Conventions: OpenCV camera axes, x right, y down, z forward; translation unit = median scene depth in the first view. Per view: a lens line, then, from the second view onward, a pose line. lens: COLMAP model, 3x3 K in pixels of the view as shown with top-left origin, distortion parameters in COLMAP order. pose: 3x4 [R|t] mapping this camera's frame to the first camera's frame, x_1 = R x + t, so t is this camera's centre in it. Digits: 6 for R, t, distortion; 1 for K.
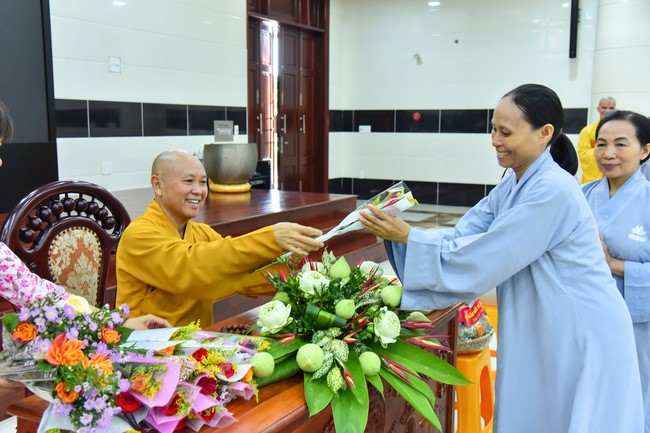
lens RADIAL K [[687.1, 0, 315.7], [0, 687.1, 210.4], [0, 0, 1]] dist [0.047151, 0.006042]
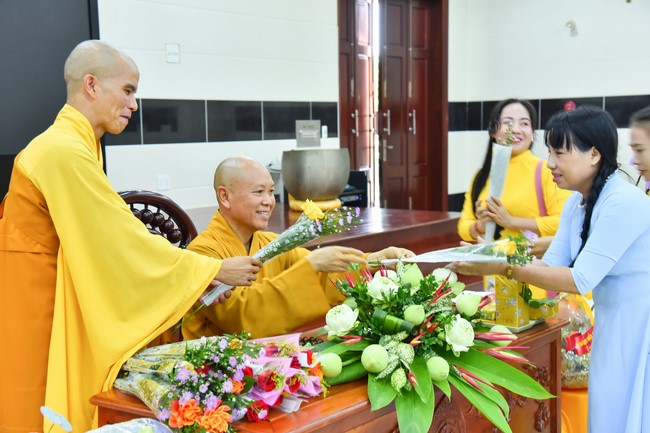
lens RADIAL K [[960.6, 0, 325.0], [0, 960.6, 216.5], [0, 0, 1]] dist [0.256537, 0.030825]
pose [[0.992523, -0.008346, -0.121769, 0.058905], [0.005102, 0.999624, -0.026924, 0.027503], [0.121948, 0.026101, 0.992193, -0.263759]]
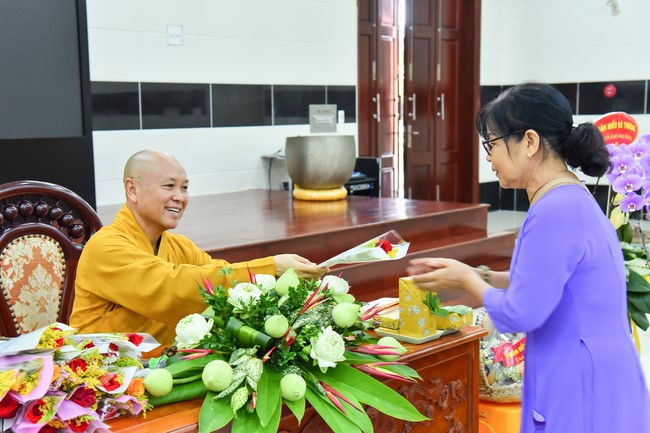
lens RADIAL K [[980.1, 0, 315.9], [0, 980.1, 217.1], [0, 0, 1]] dist [0.193766, 0.076113]
pose [[0.980607, 0.005667, -0.195900, 0.233982], [-0.007997, 0.999906, -0.011108, 0.012039], [0.195819, 0.012459, 0.980561, -0.156292]]
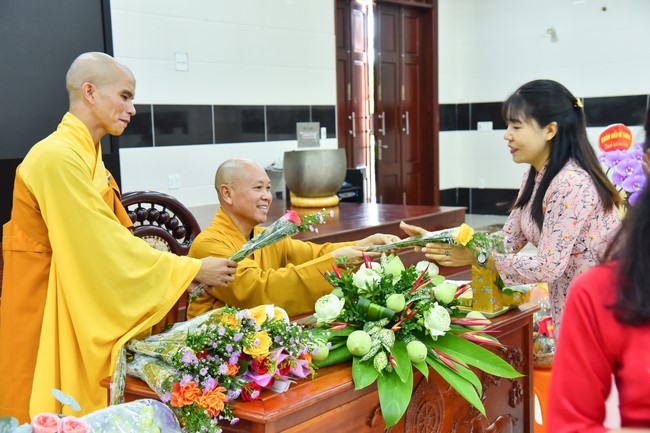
lens RADIAL K [[896.2, 0, 325.0], [0, 896.2, 216.5], [0, 0, 1]] dist [0.200491, 0.074066]
pose [[0.991906, -0.017216, -0.125804, 0.077560], [0.014709, 0.999675, -0.020832, 0.025176], [0.126122, 0.018813, 0.991836, -0.280339]]
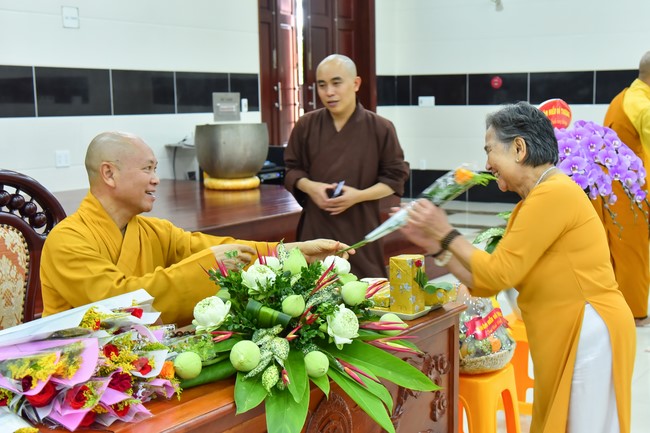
lens RADIAL K [[988.9, 0, 373.8], [0, 988.9, 216.2], [0, 0, 1]] dist [0.165107, 0.124154]
pose [[0.999850, -0.013707, -0.010562, 0.112457], [0.013676, 0.999902, -0.002988, 0.022274], [0.010602, 0.002843, 0.999940, -0.199020]]
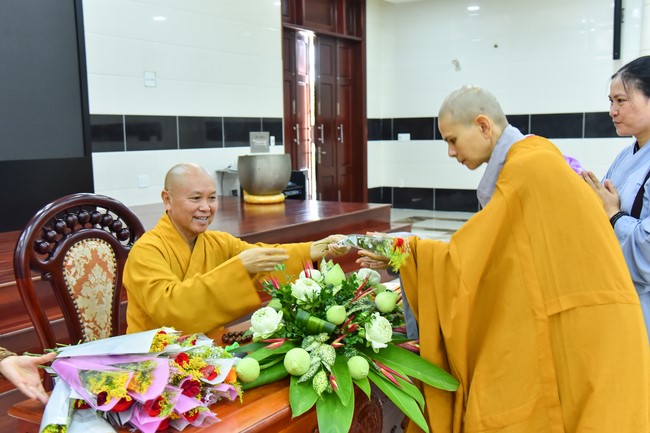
lens RADIAL K [[696.6, 0, 325.0], [0, 696.6, 216.5], [0, 0, 1]] dist [0.047534, 0.016928]
pose [[0.998279, -0.014238, -0.056882, 0.060494], [0.013896, 0.999883, -0.006399, 0.002190], [0.056966, 0.005597, 0.998360, -0.027662]]
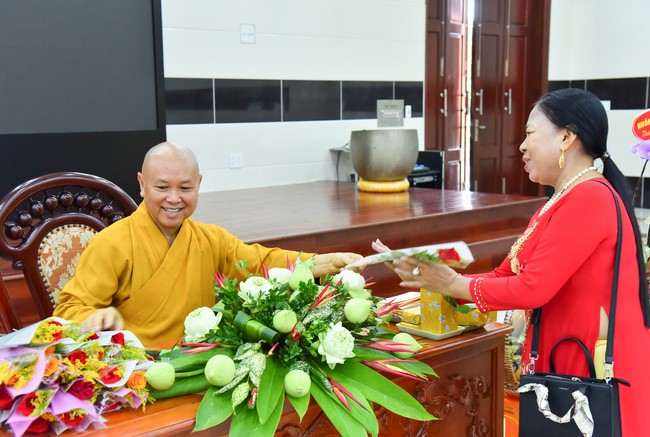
lens RADIAL K [[918.2, 0, 325.0], [0, 918.2, 218.5], [0, 0, 1]] dist [0.200469, 0.034449]
pose [[0.961691, 0.019865, -0.273416, 0.284412], [-0.019621, 0.999801, 0.003627, 0.004995], [0.273434, 0.001877, 0.961889, -0.080958]]
